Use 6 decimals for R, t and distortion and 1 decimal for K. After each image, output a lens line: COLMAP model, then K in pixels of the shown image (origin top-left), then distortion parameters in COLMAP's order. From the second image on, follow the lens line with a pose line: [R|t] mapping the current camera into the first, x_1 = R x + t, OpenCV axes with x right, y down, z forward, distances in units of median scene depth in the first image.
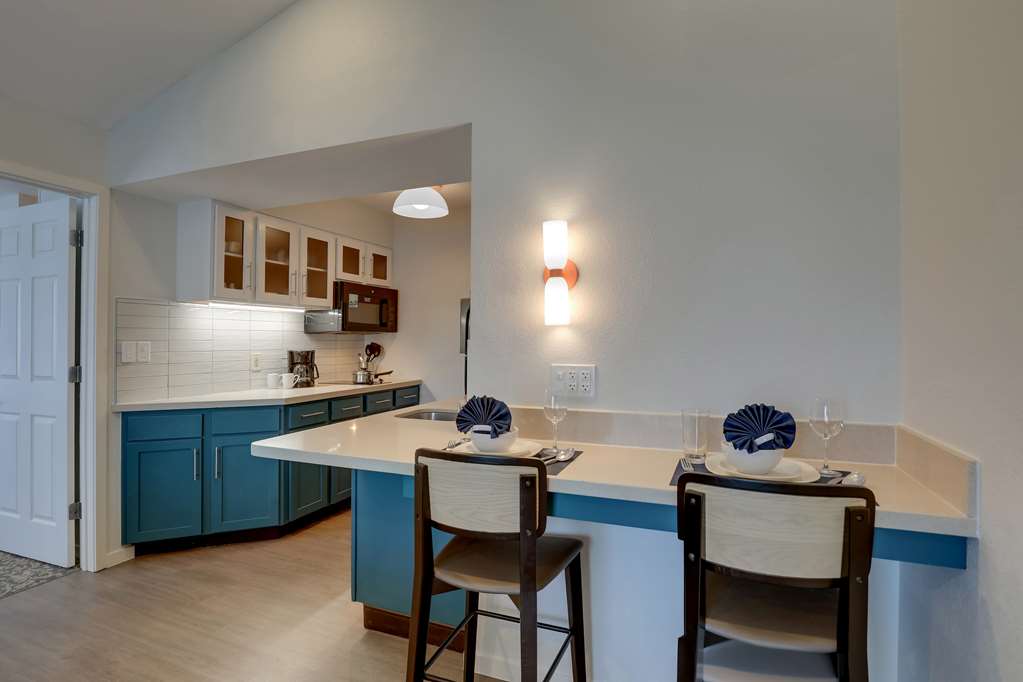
lens RADIAL K [[539.3, 0, 513.3], [0, 539.3, 336.9], [0, 0, 1]] dist [0.002222, 0.000354]
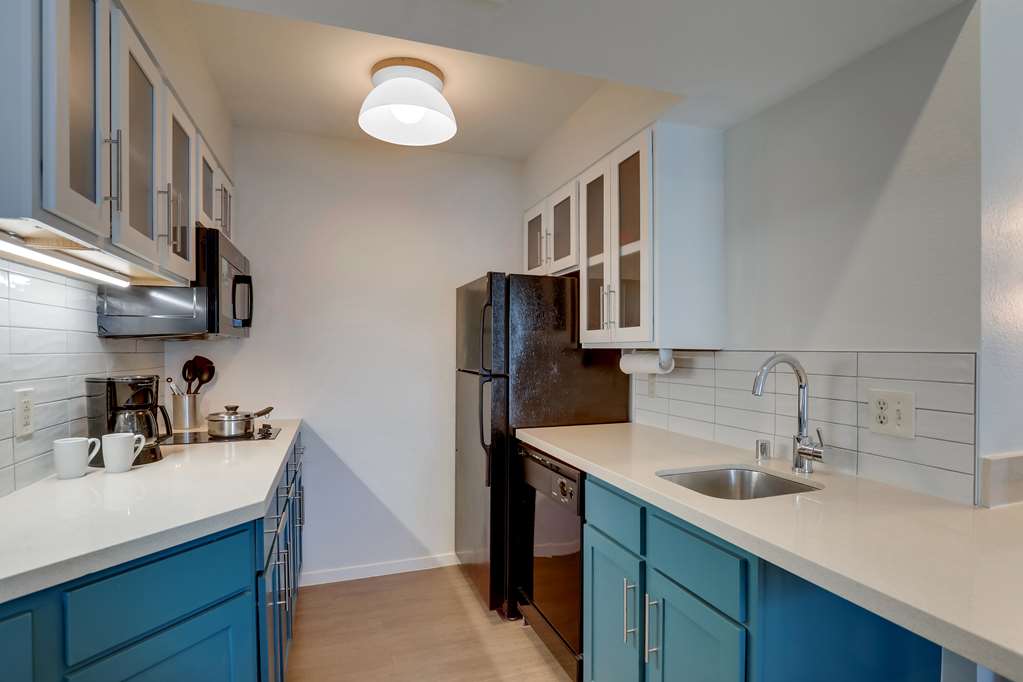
lens RADIAL K [[539.3, 0, 511.7], [0, 539.3, 347.4], [0, 0, 1]] dist [0.002222, 0.000354]
pose [[0.762497, -0.012533, 0.646870, -0.441409], [0.012816, 0.999909, 0.004267, 0.004210], [-0.646865, 0.005037, 0.762588, 0.480765]]
